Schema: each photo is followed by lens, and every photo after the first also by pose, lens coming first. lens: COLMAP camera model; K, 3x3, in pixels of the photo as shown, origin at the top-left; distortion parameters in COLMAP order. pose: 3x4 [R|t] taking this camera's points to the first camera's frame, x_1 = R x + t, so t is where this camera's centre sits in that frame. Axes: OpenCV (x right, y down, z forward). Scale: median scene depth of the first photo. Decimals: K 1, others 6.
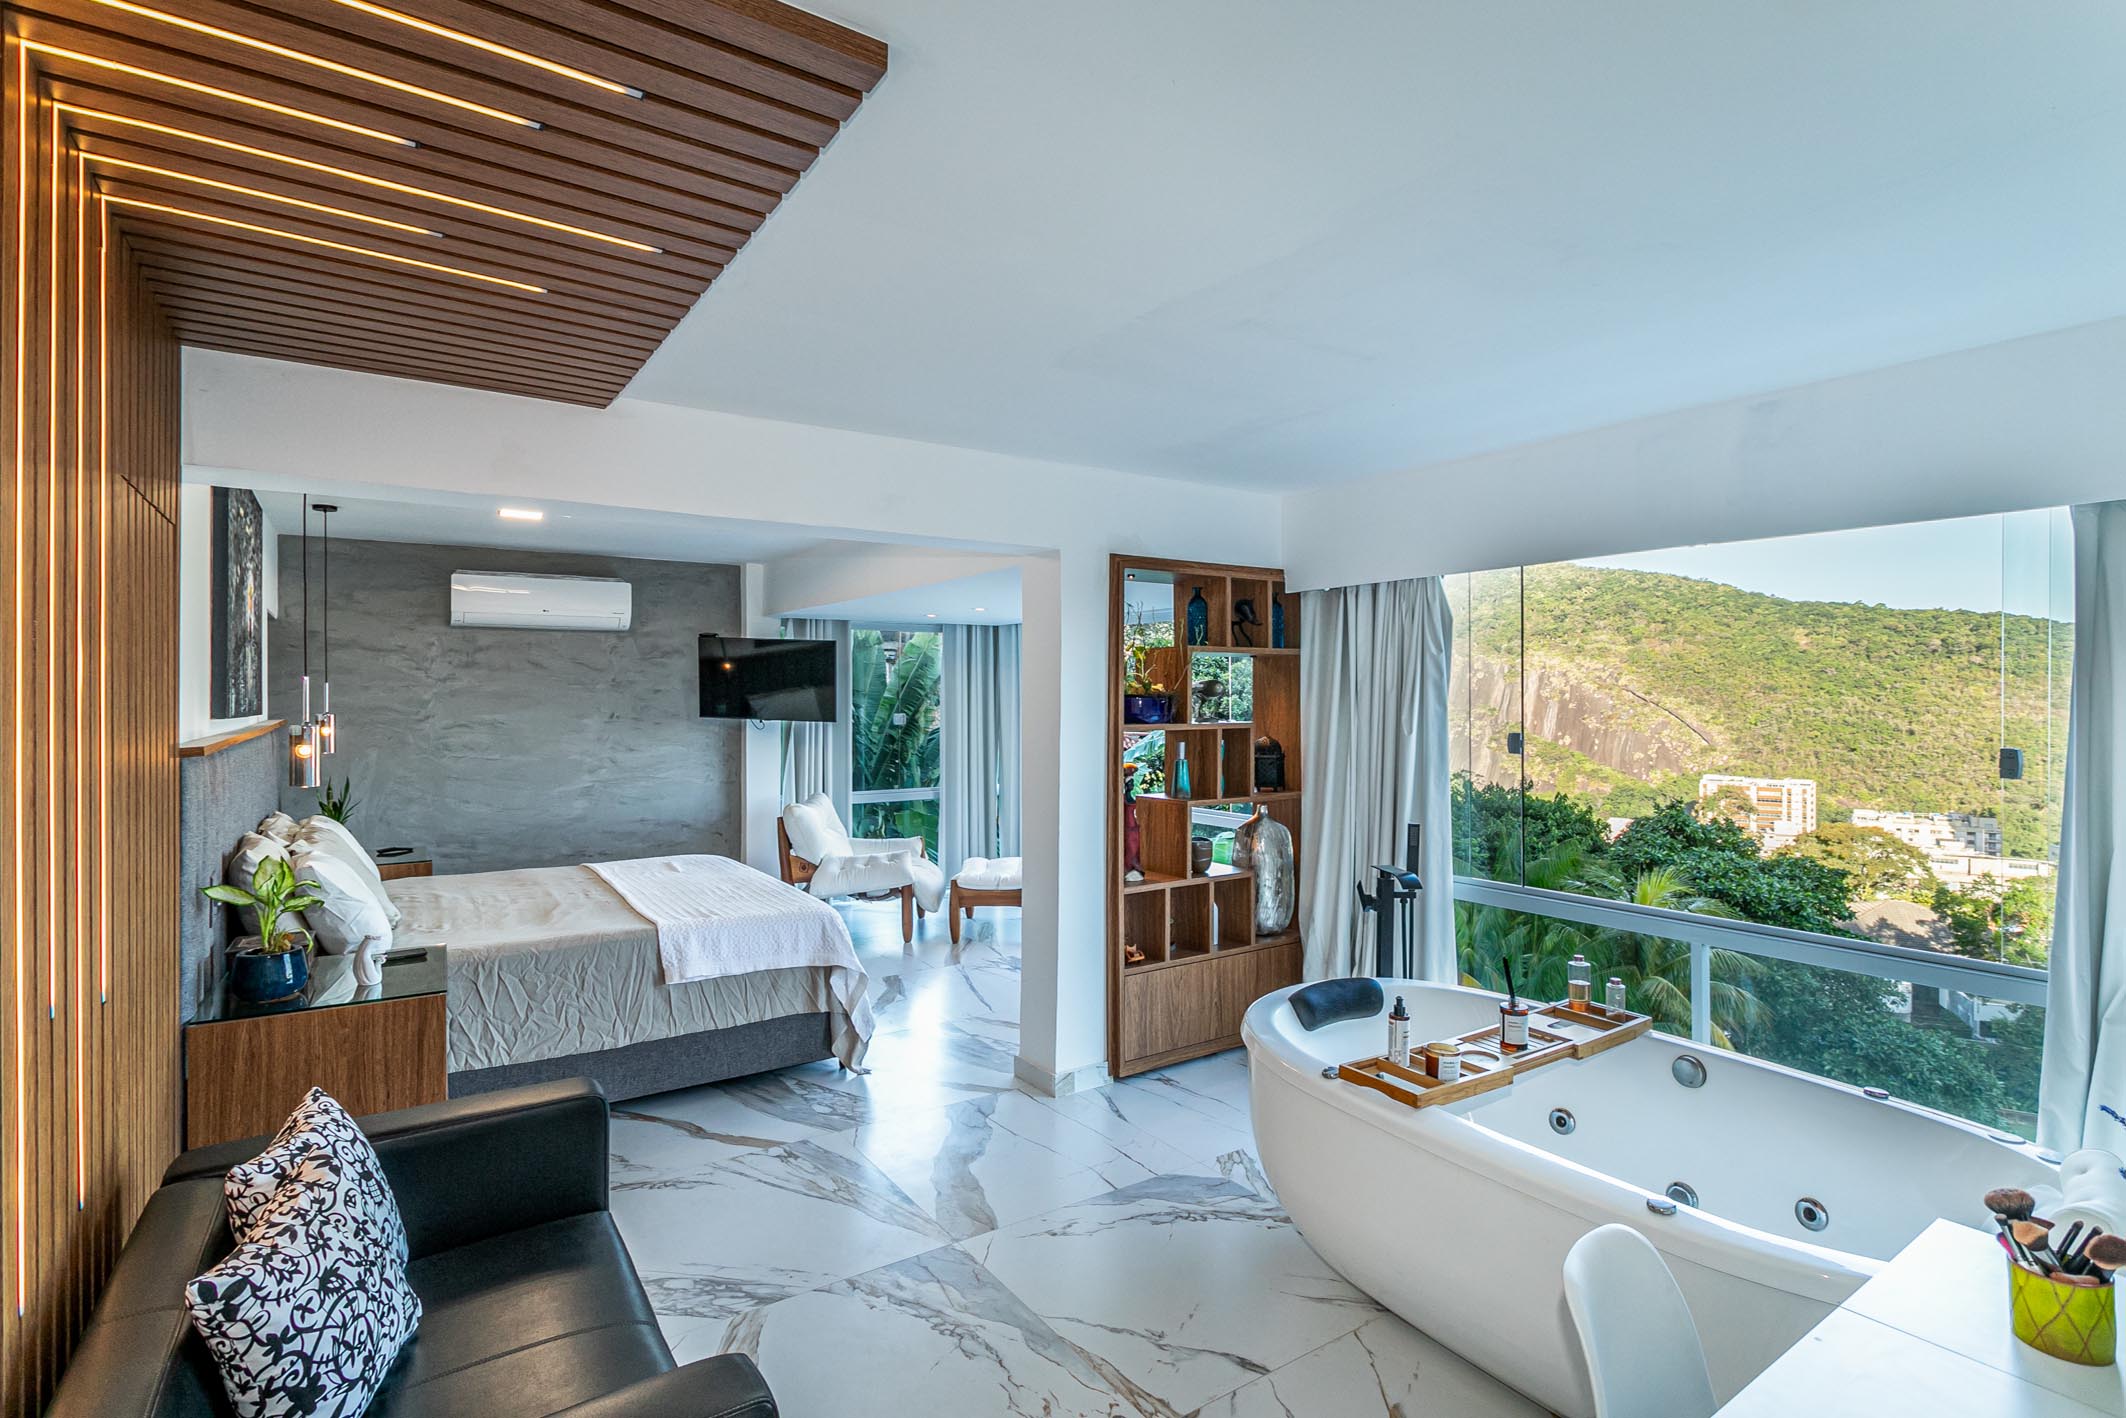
lens RADIAL K [[1039.2, 0, 1060.5], [0, 1039.2, 712.5], [0, 0, 1]] dist [0.002115, 0.000651]
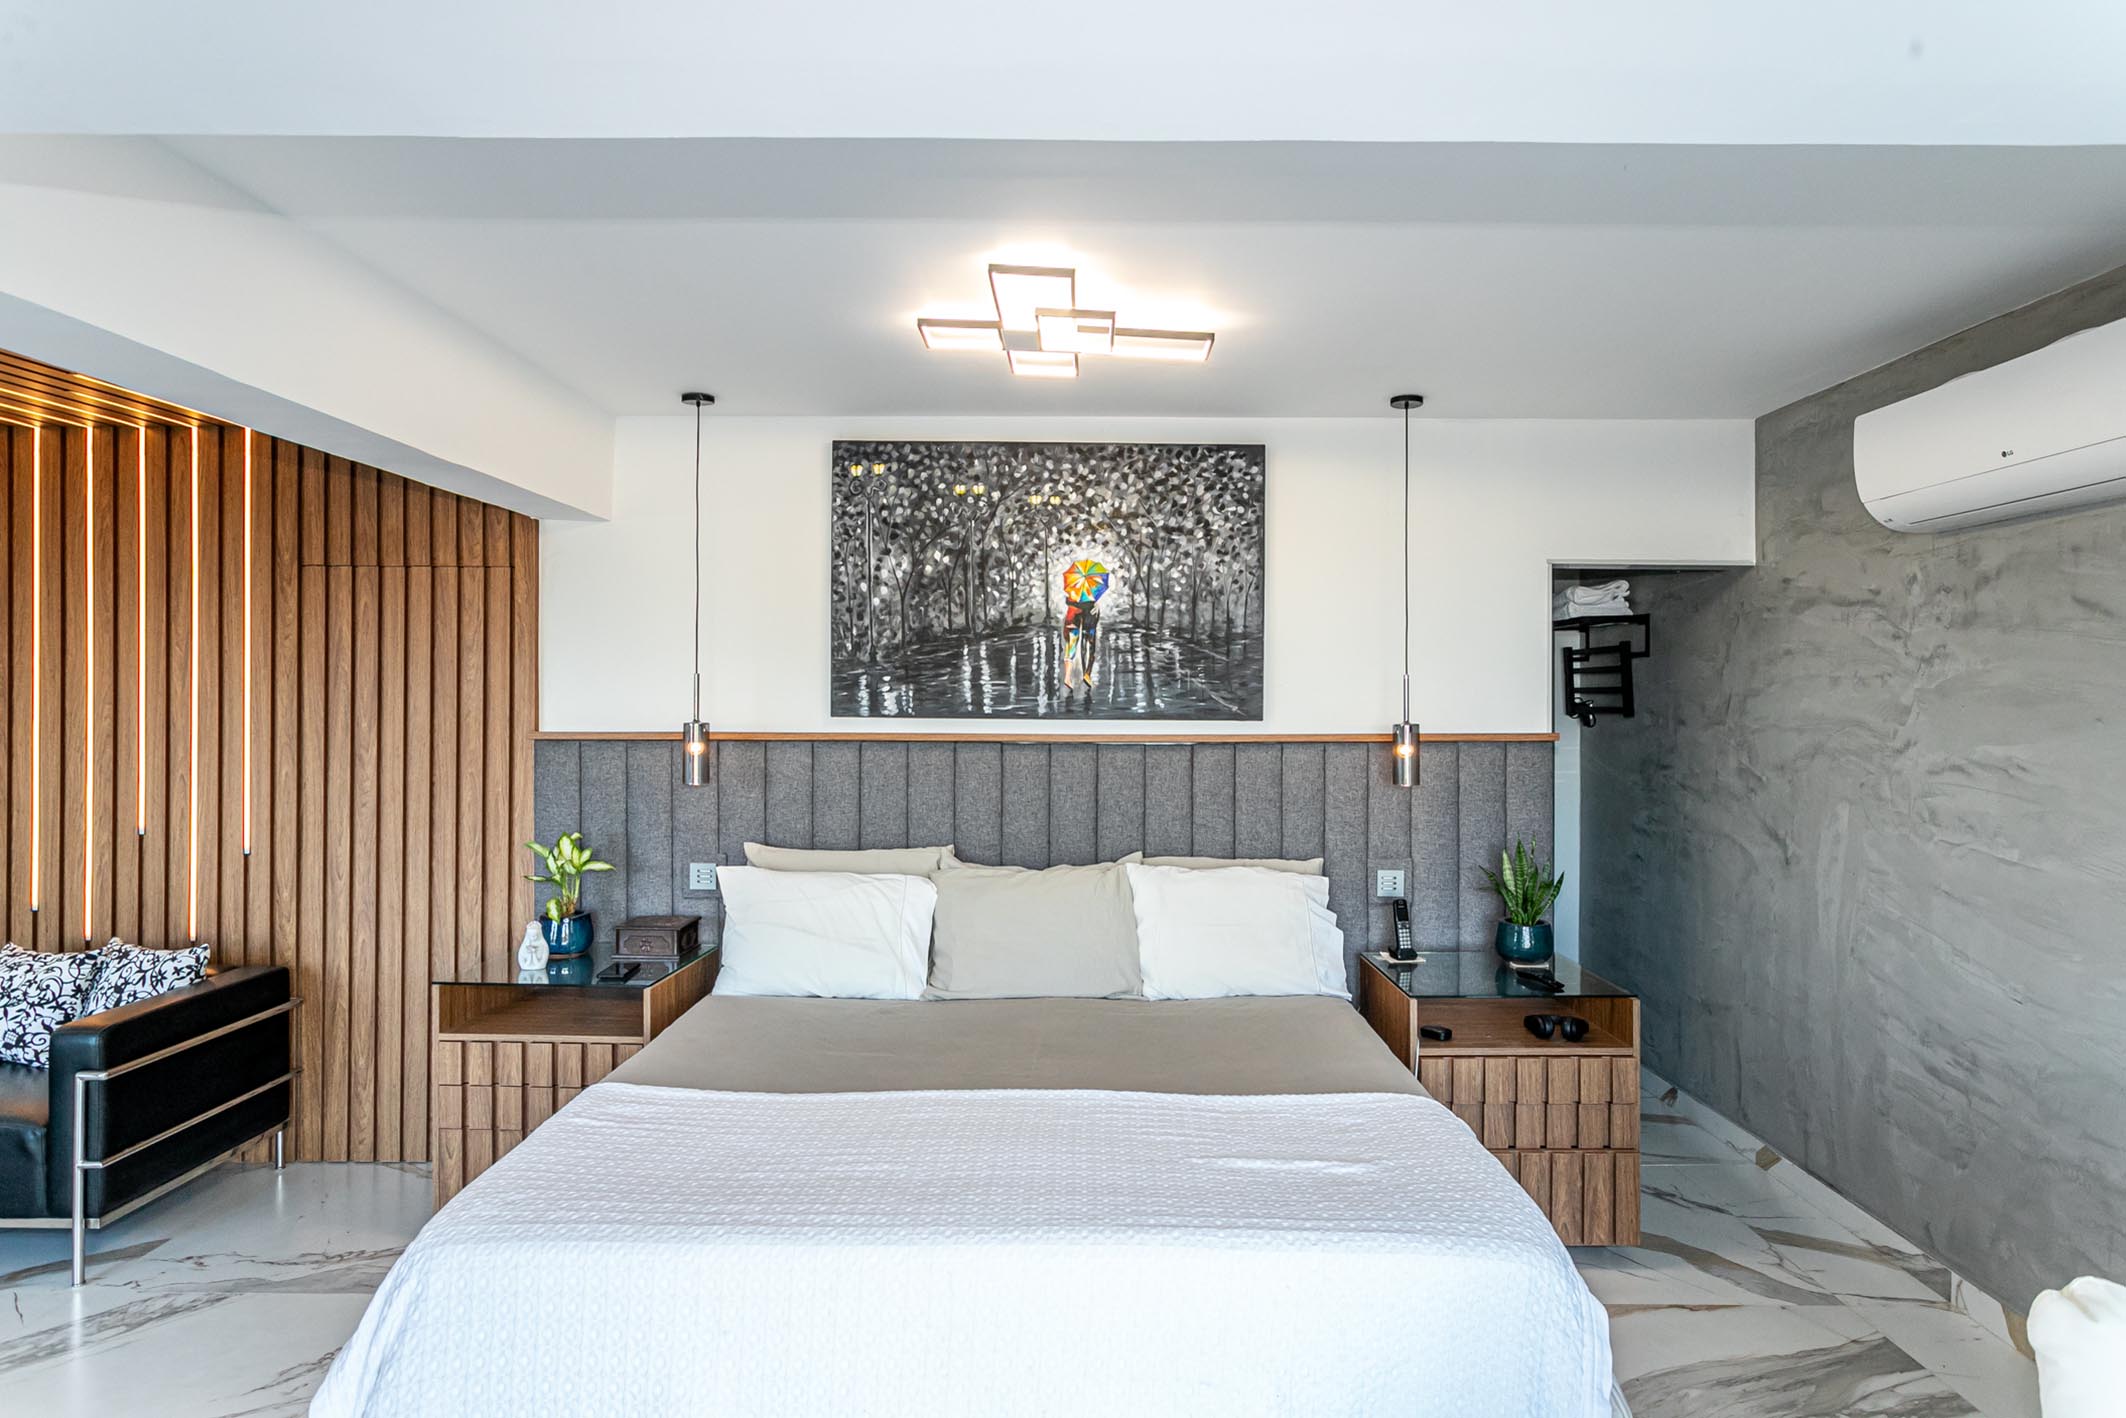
lens RADIAL K [[1207.4, 0, 1067.4], [0, 1207.4, 699.7], [0, 0, 1]] dist [-0.002792, 0.001116]
pose [[-0.558299, -0.000777, -0.829639, 0.018868], [-0.016003, 0.999824, 0.009833, -0.013866], [0.829485, 0.018766, -0.558213, 0.979604]]
